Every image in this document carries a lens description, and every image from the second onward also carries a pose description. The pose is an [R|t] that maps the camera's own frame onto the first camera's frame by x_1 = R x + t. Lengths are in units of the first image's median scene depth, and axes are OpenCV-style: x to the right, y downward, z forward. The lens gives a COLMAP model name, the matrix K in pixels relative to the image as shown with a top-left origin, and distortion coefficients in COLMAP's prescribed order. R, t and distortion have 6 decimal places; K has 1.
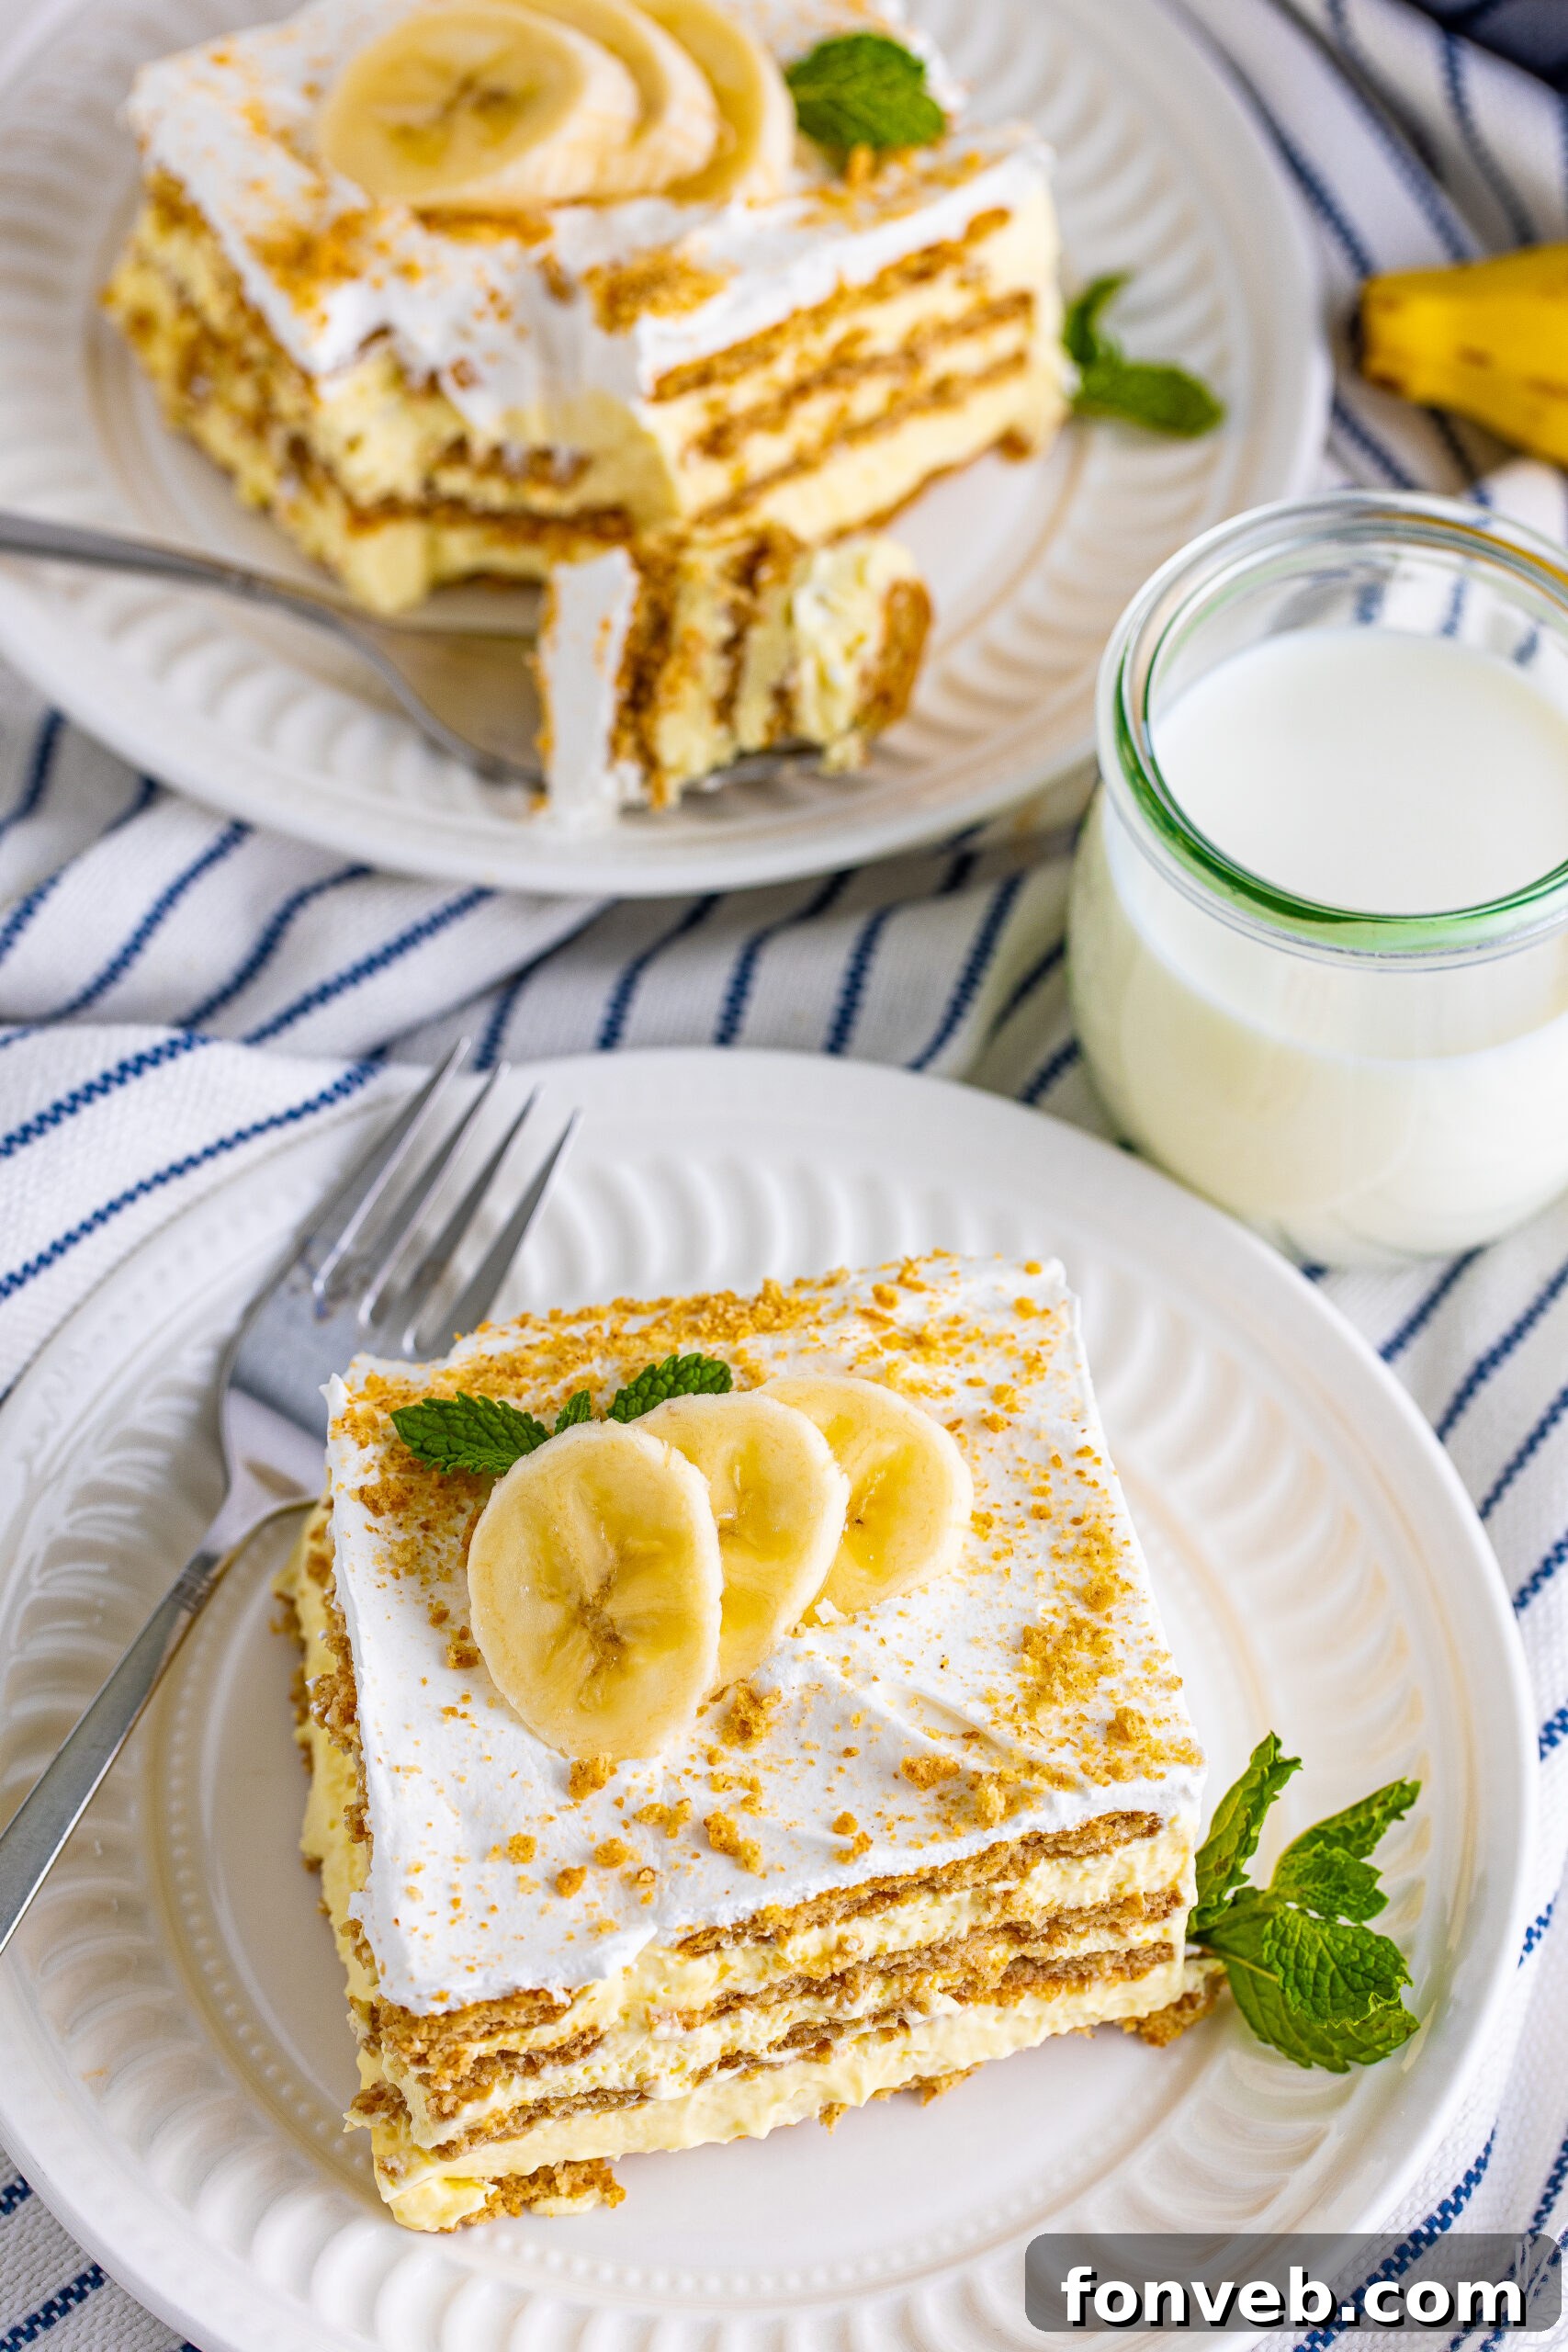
lens RADIAL K [[8356.4, 0, 690.1], [0, 8356.4, 1309.0], [0, 0, 1]] dist [-0.004147, 0.000000]
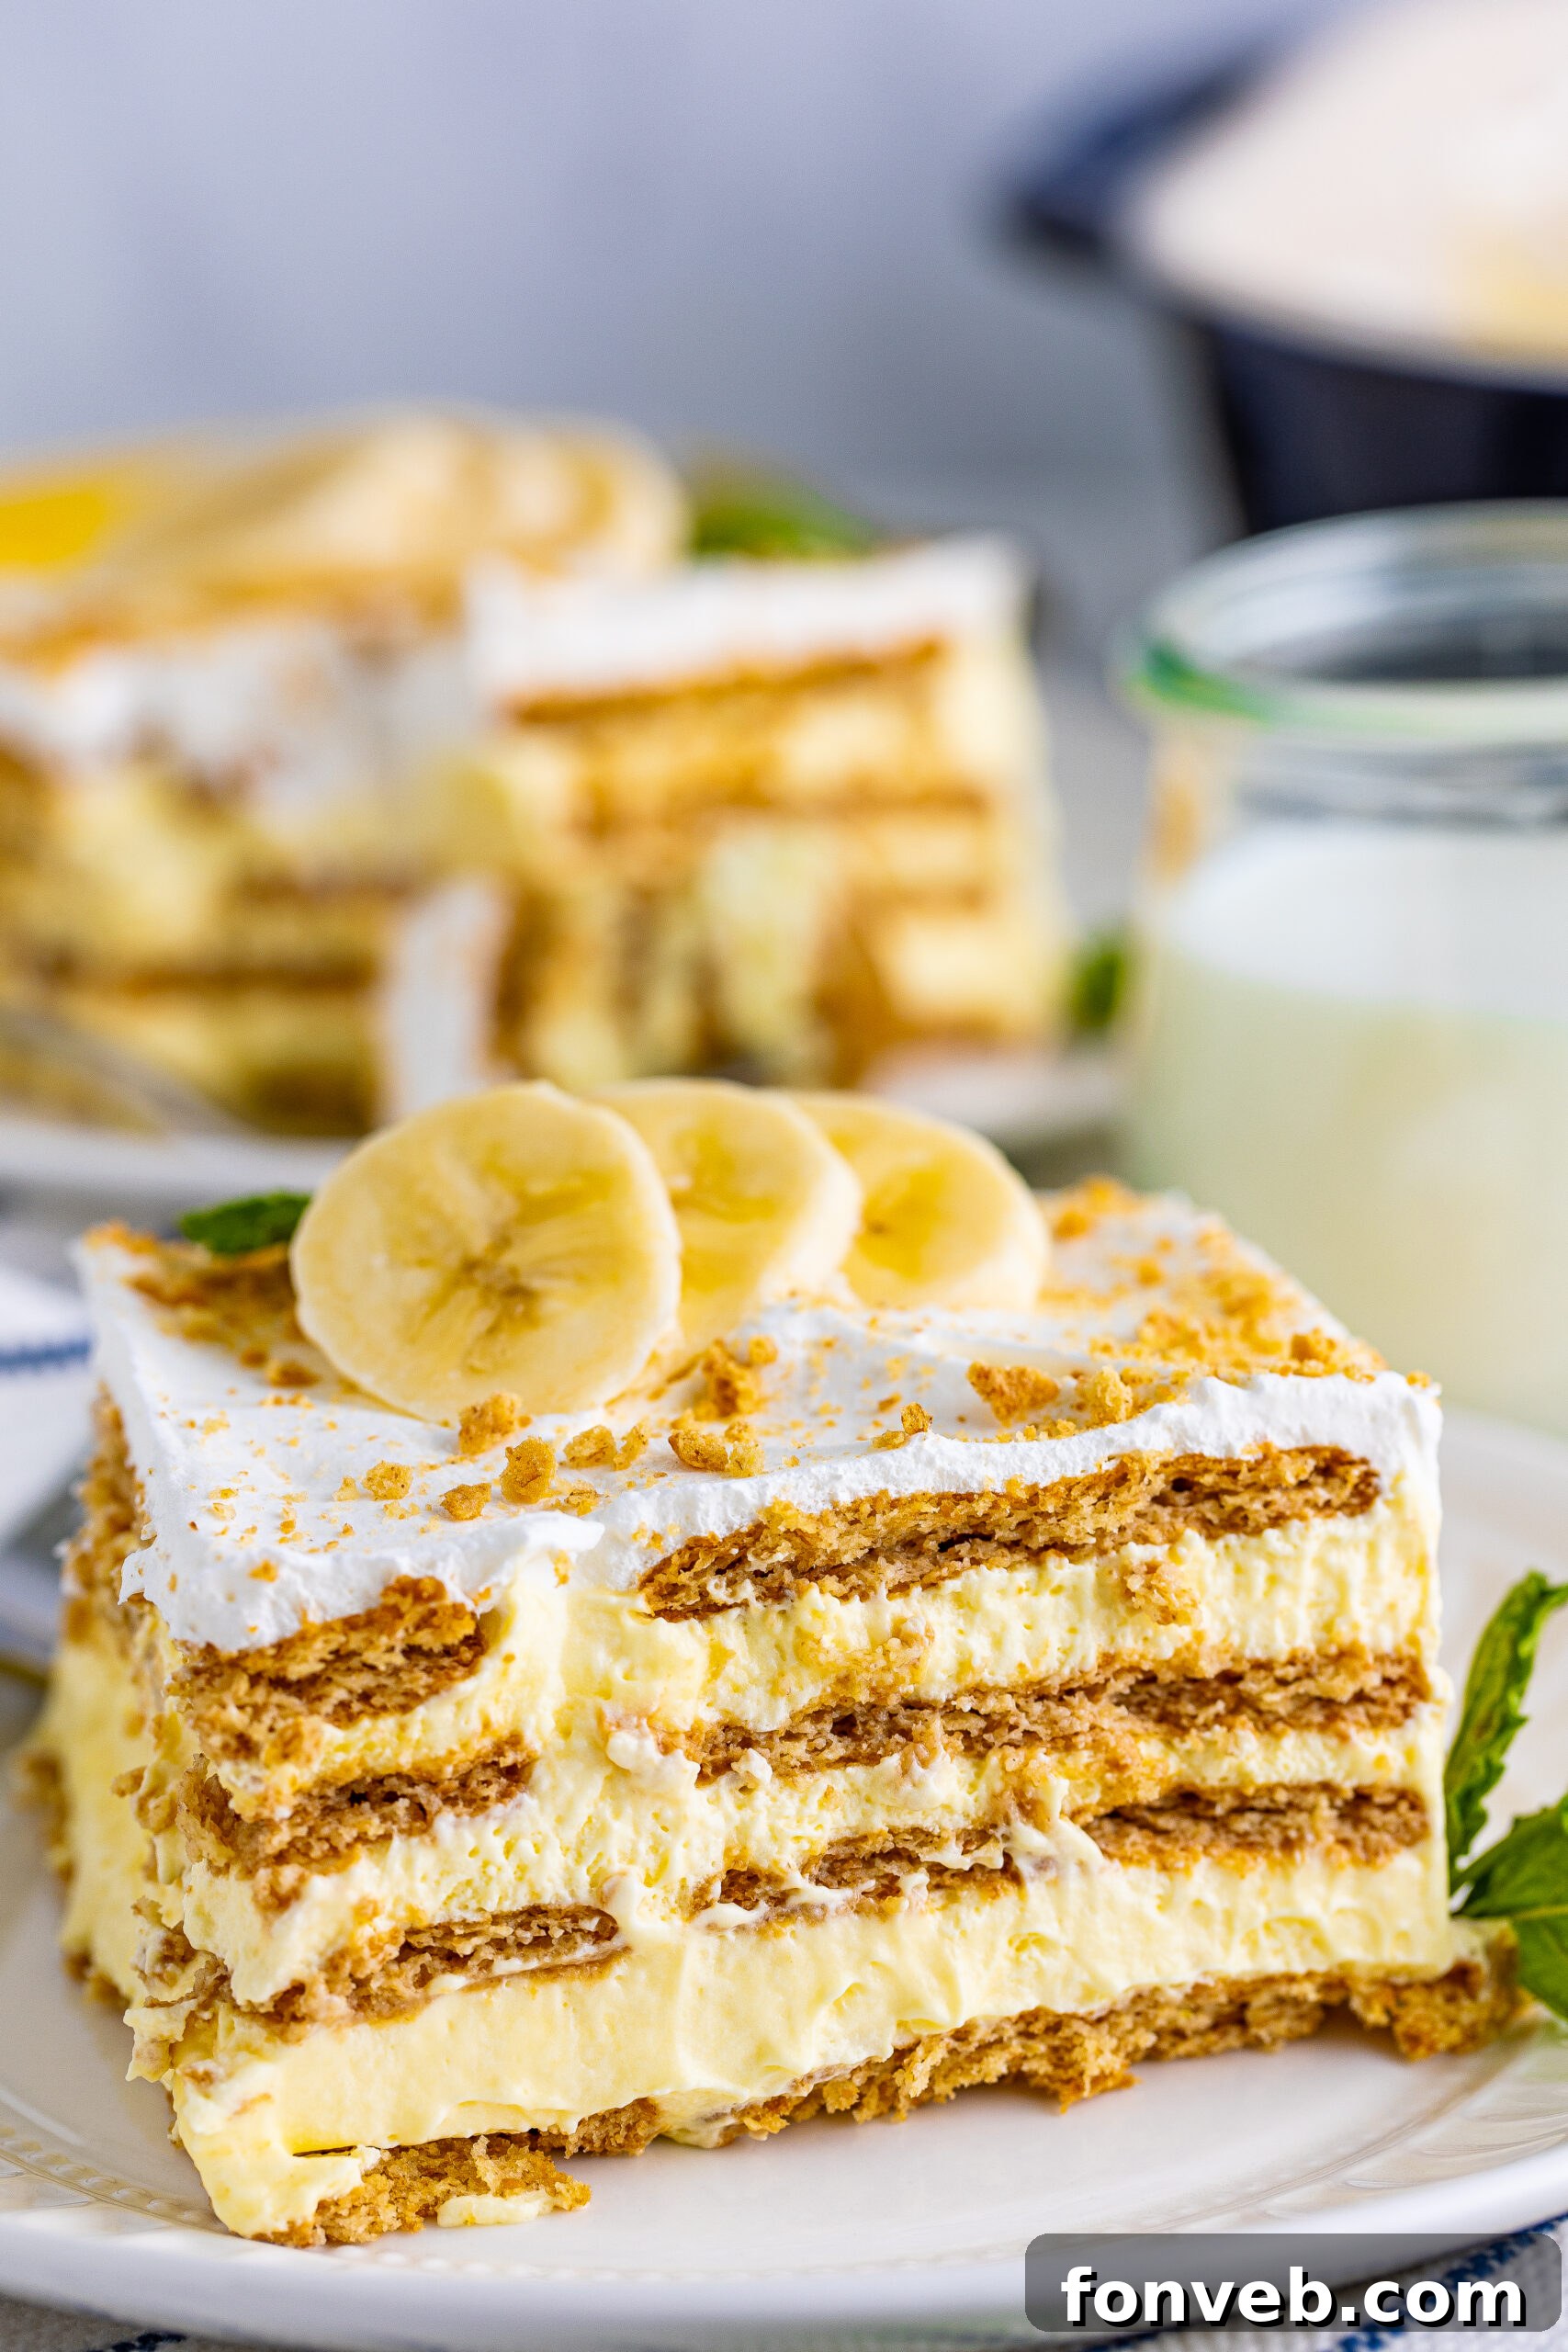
lens RADIAL K [[8569.5, 0, 789.2], [0, 8569.5, 1165.1], [0, 0, 1]] dist [0.024951, 0.000000]
pose [[0.997398, -0.058069, 0.042716, -0.015797], [0.071852, 0.752925, -0.654172, 0.468199], [0.005825, 0.655539, 0.755139, 0.478209]]
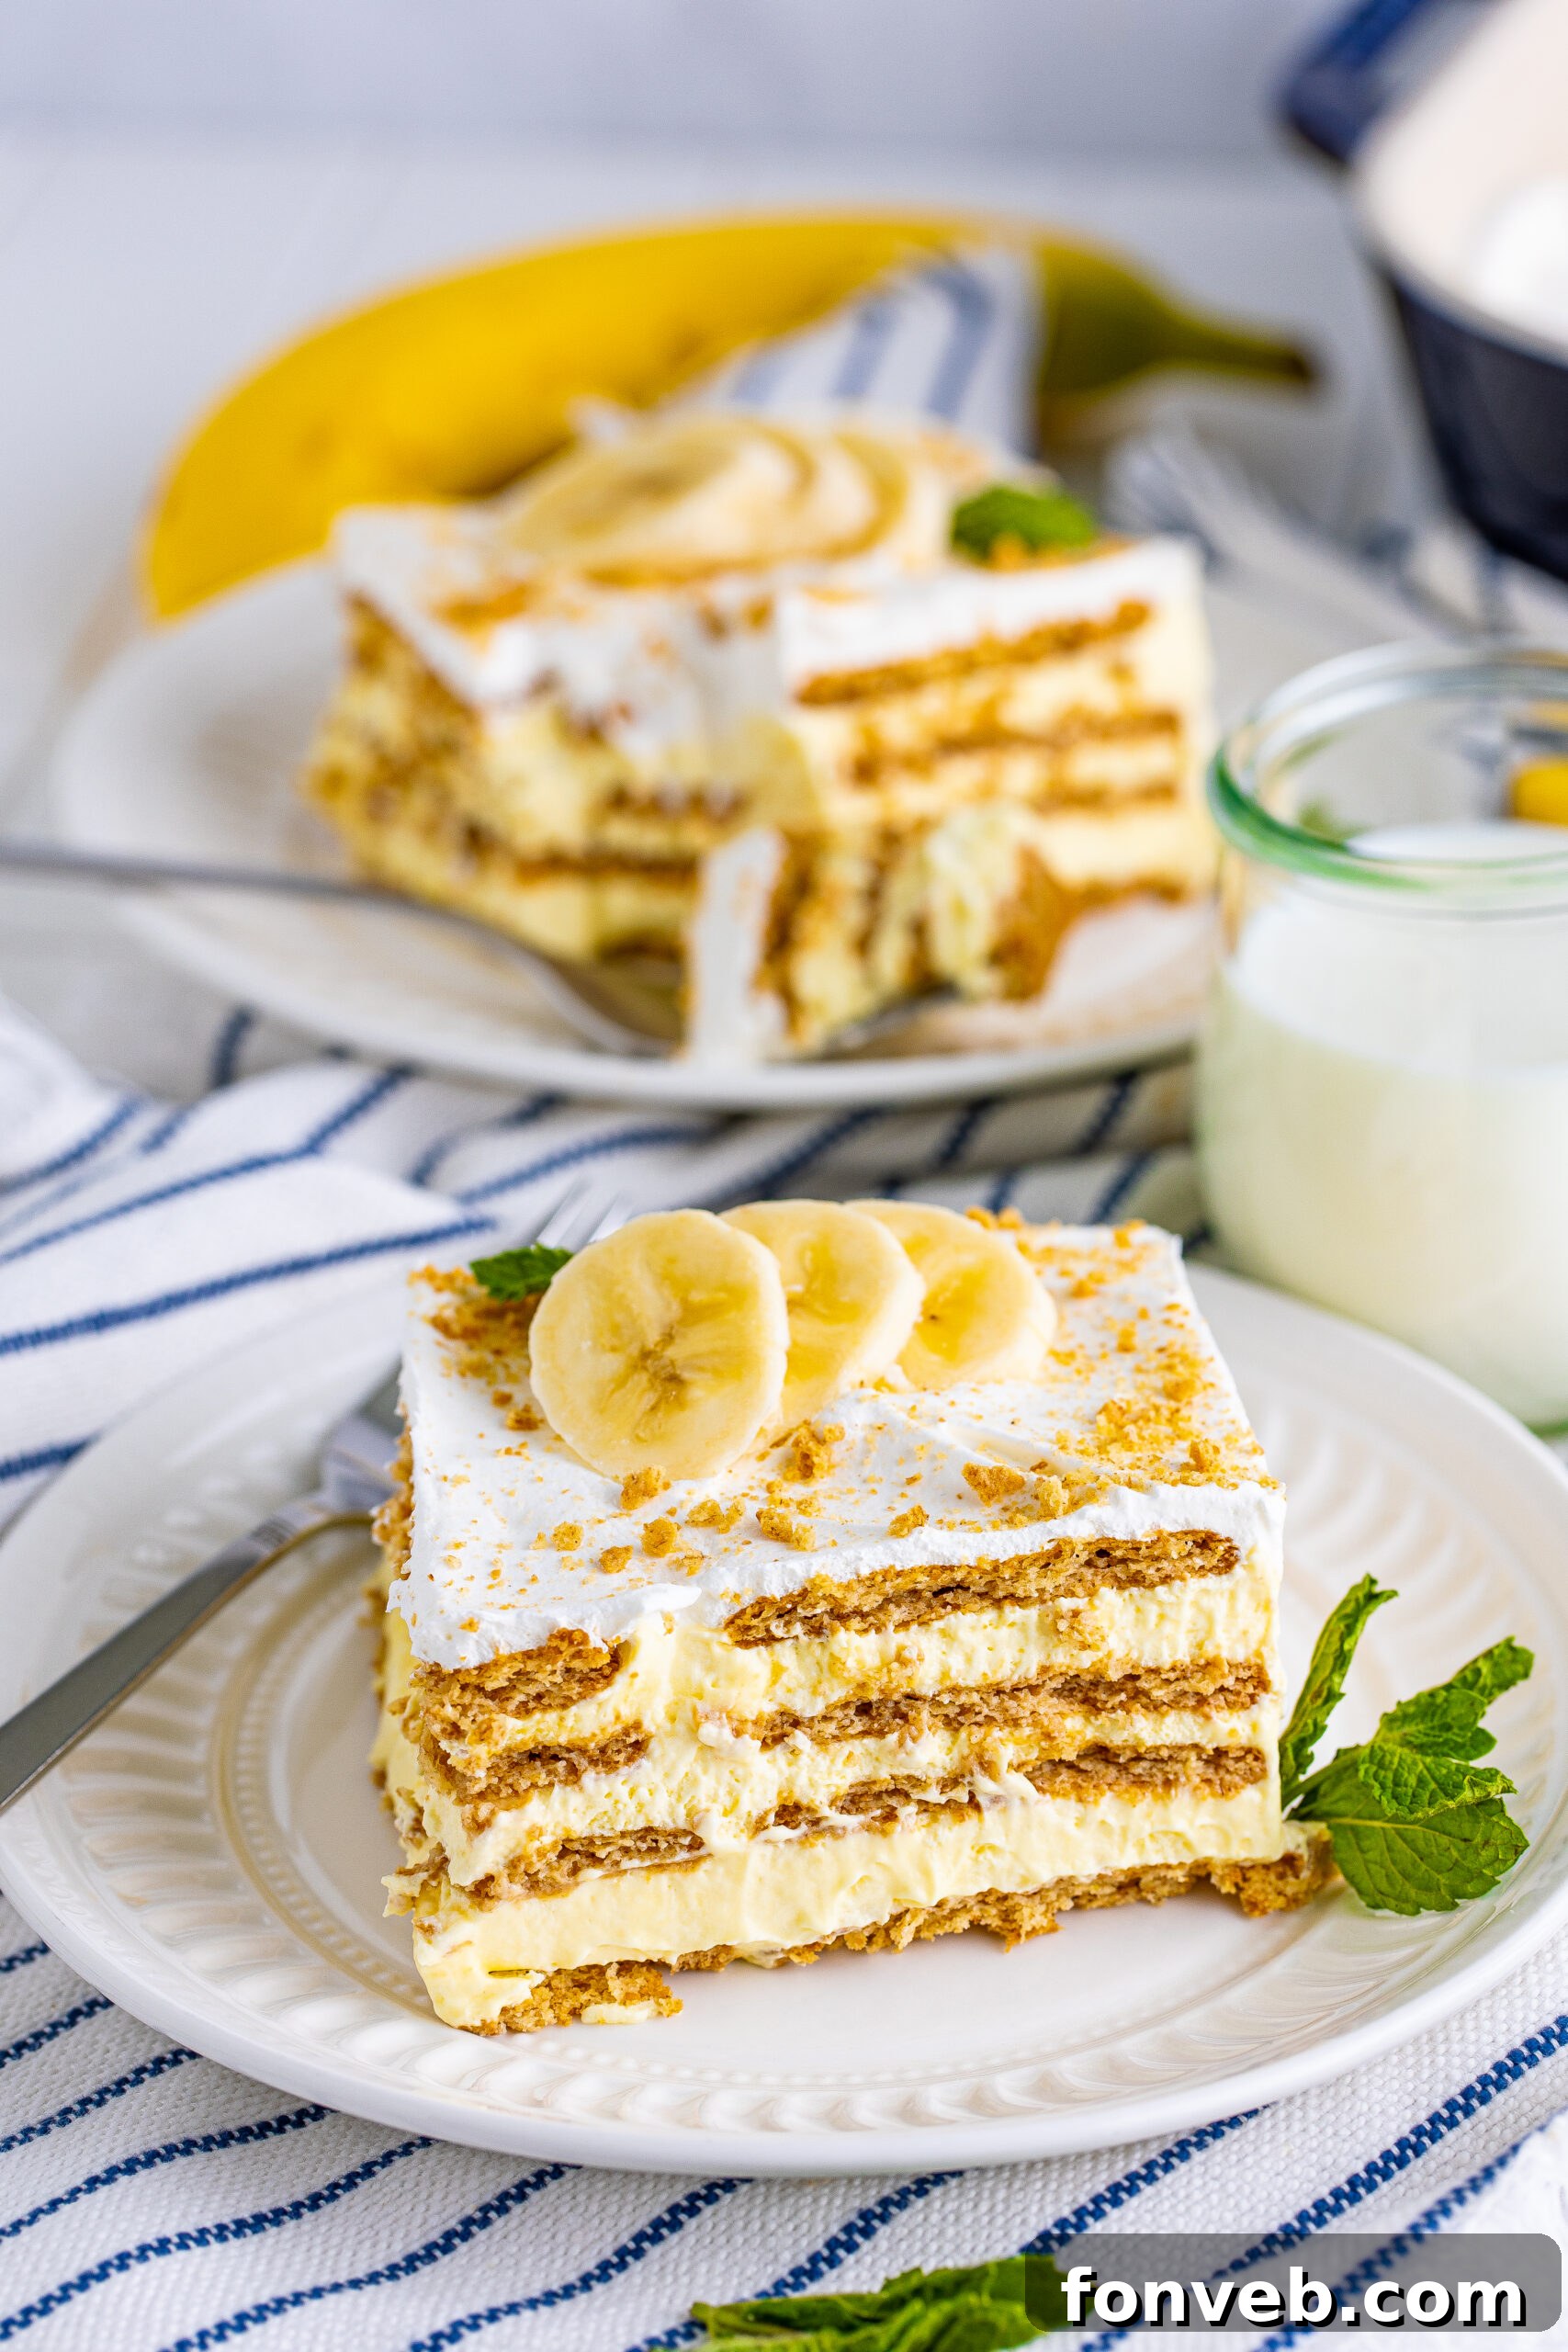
lens RADIAL K [[8356.4, 0, 701.2], [0, 8356.4, 1203.0], [0, 0, 1]] dist [-0.004147, 0.000000]
pose [[0.996566, -0.011725, -0.081972, 0.073293], [-0.030102, 0.870905, -0.490529, 0.493539], [0.077141, 0.491312, 0.867561, 0.141792]]
